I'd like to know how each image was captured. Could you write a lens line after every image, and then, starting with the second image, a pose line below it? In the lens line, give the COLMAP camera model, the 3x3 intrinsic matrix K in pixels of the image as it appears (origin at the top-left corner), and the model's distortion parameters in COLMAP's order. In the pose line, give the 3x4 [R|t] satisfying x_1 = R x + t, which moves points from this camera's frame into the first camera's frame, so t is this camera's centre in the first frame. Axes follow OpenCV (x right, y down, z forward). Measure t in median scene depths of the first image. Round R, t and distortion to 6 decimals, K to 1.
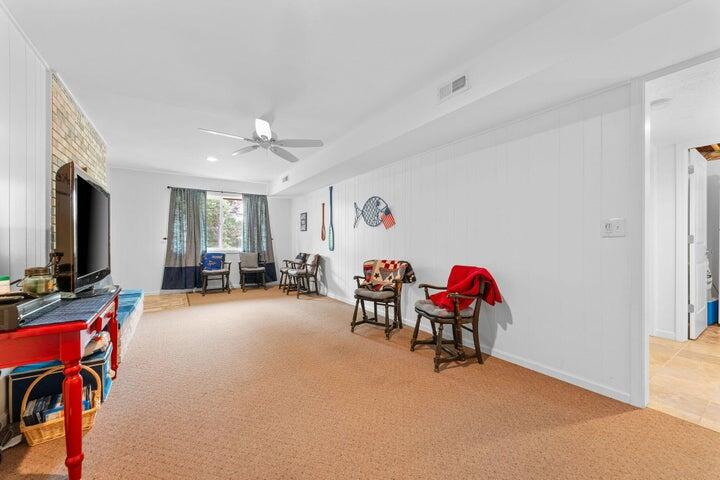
lens RADIAL K [[288.9, 0, 353.0], [0, 288.9, 239.7], [0, 0, 1]] dist [0.003543, -0.000006]
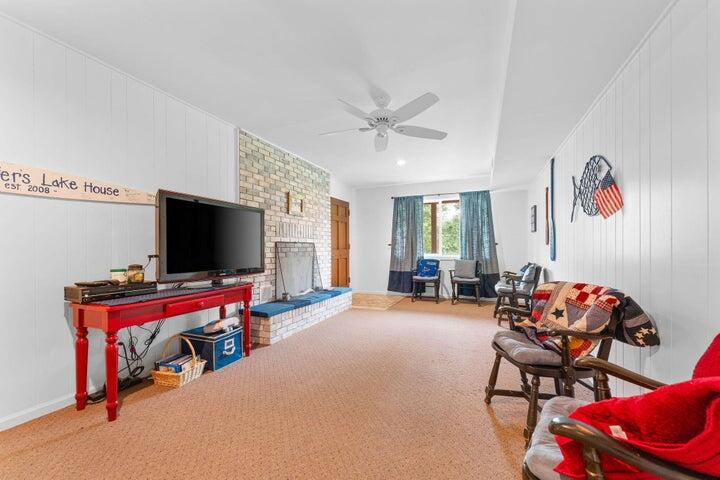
lens RADIAL K [[288.9, 0, 358.7], [0, 288.9, 247.4], [0, 0, 1]] dist [0.003543, -0.000006]
pose [[0.566570, -0.004150, -0.824003, 0.186500], [0.007816, 0.999969, 0.000337, 0.004798], [0.823977, -0.006632, 0.566585, 0.268644]]
